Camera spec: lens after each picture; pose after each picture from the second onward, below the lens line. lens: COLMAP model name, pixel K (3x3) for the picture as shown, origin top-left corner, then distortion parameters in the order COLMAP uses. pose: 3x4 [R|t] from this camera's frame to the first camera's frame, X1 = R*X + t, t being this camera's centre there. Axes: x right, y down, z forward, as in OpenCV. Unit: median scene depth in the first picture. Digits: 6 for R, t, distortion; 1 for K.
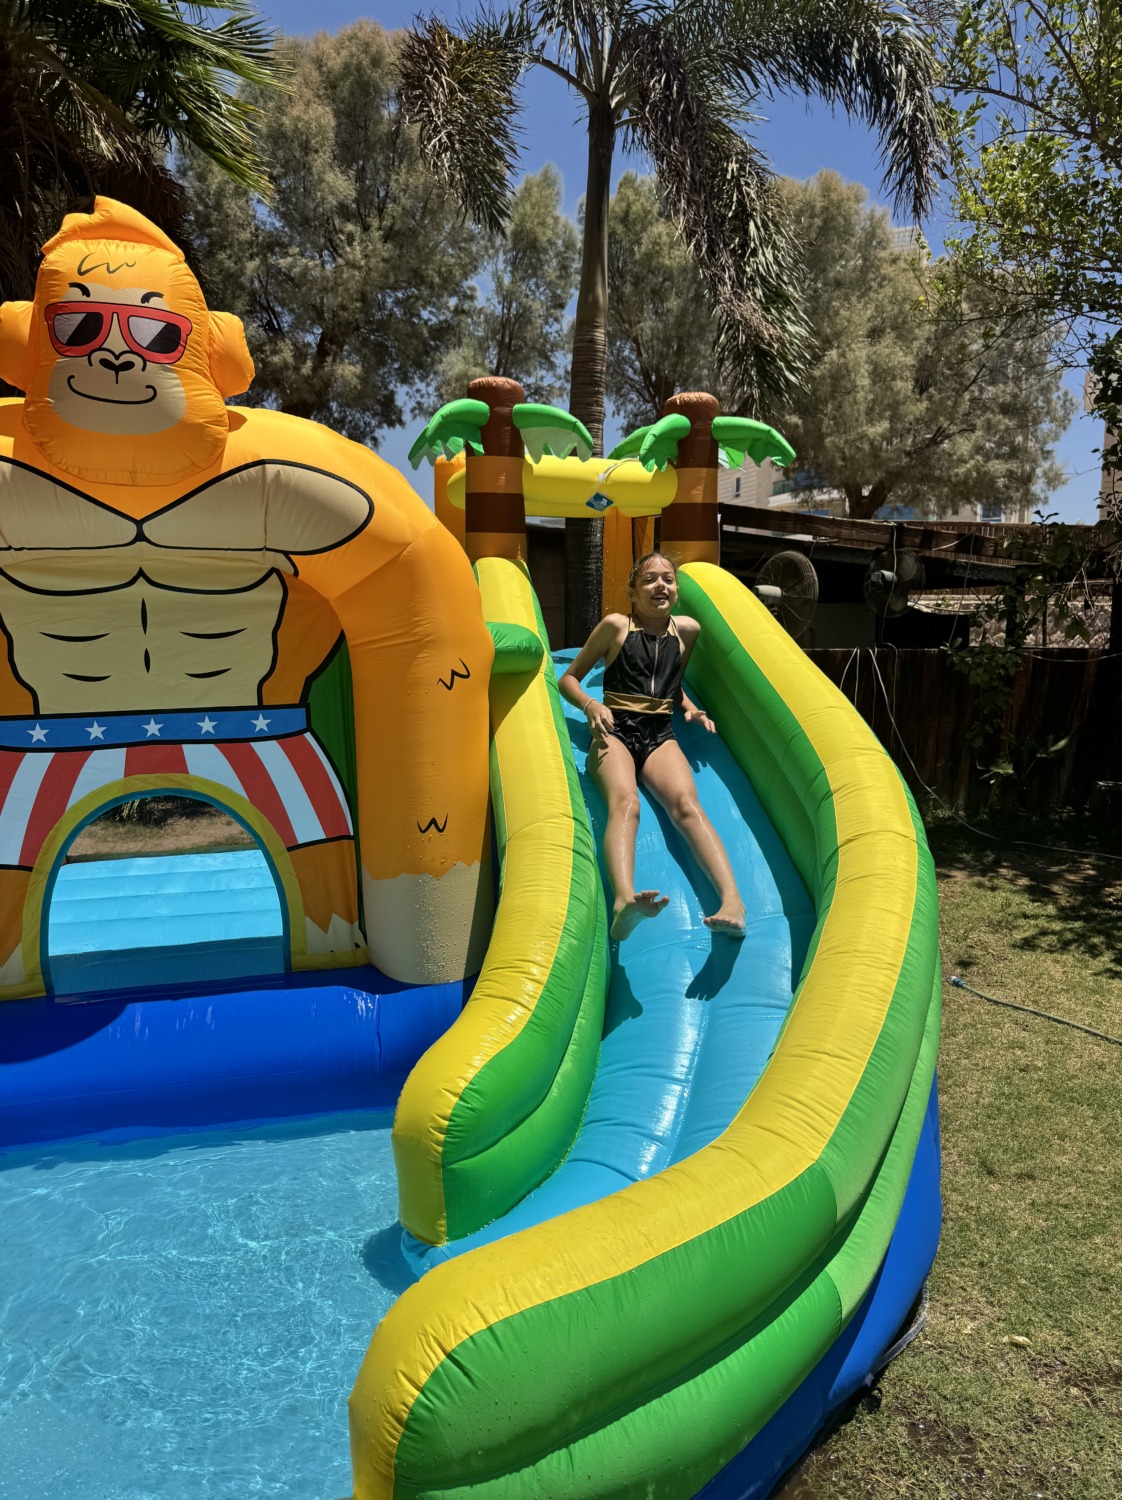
lens RADIAL K [[1042.7, 0, 557.2], [0, 1042.7, 750.1], [0, 0, 1]] dist [0.004581, -0.017908]
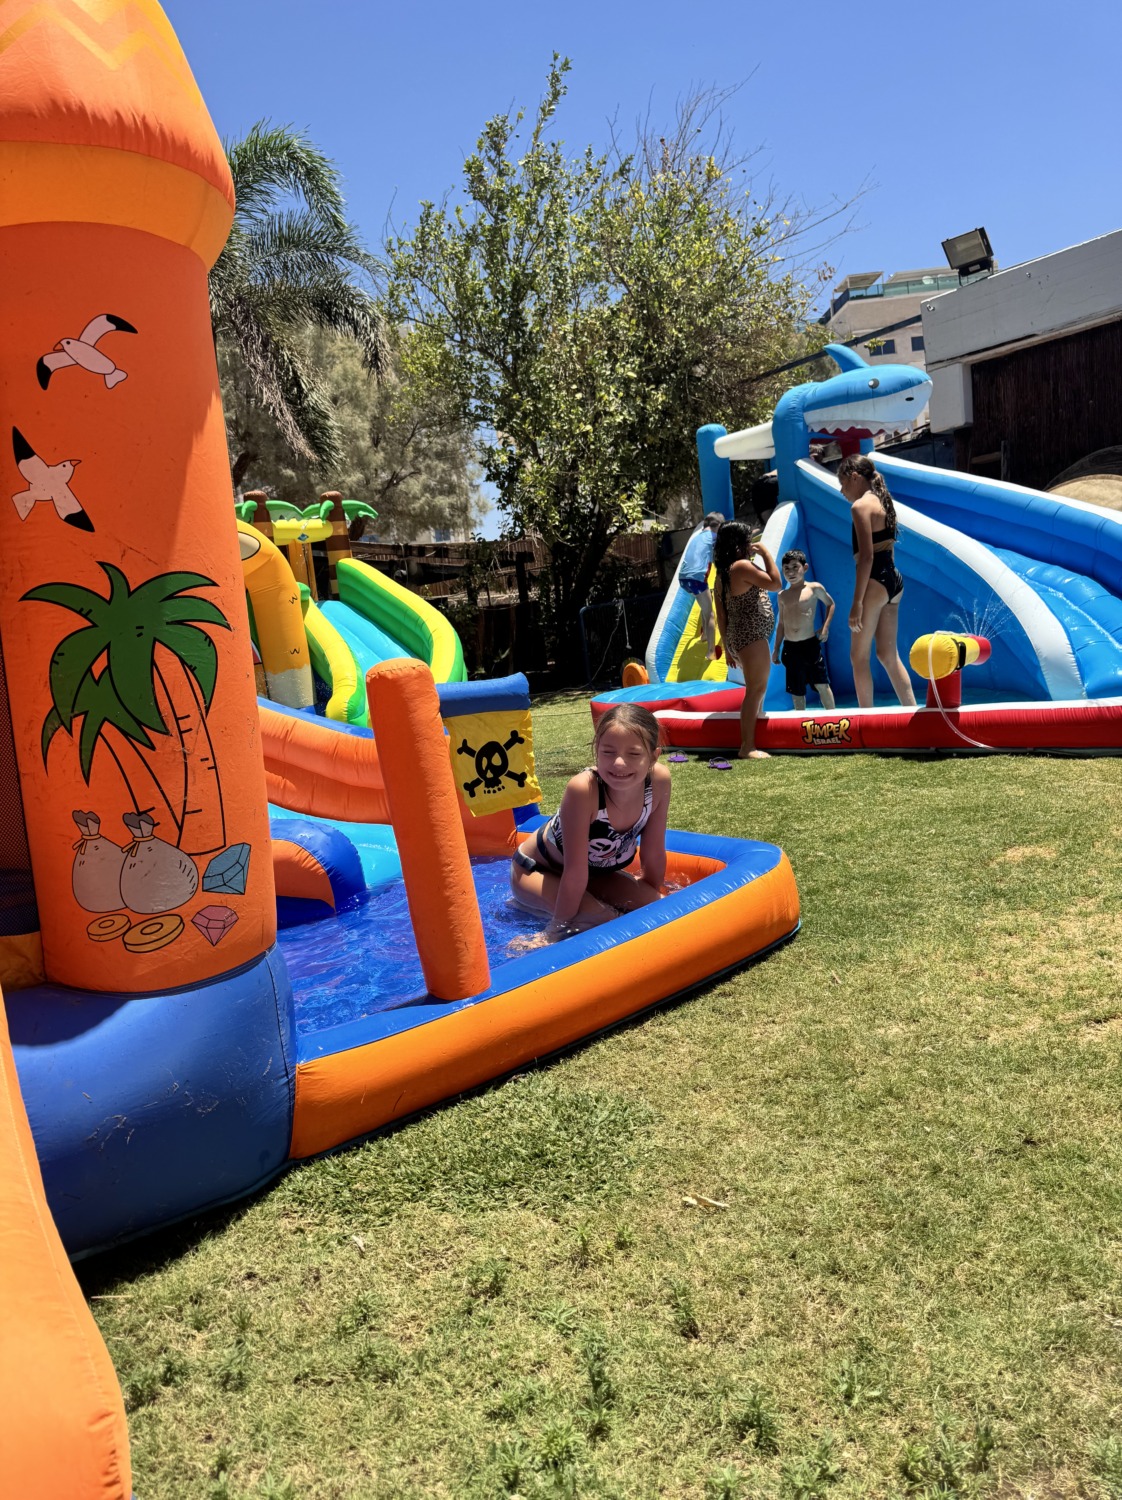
lens RADIAL K [[1042.7, 0, 563.9], [0, 1042.7, 753.1], [0, 0, 1]] dist [0.004581, -0.017908]
pose [[0.875301, -0.158377, 0.456908, -0.095981], [0.171614, 0.985082, 0.012695, 0.052335], [-0.452103, 0.067301, 0.889423, -0.221494]]
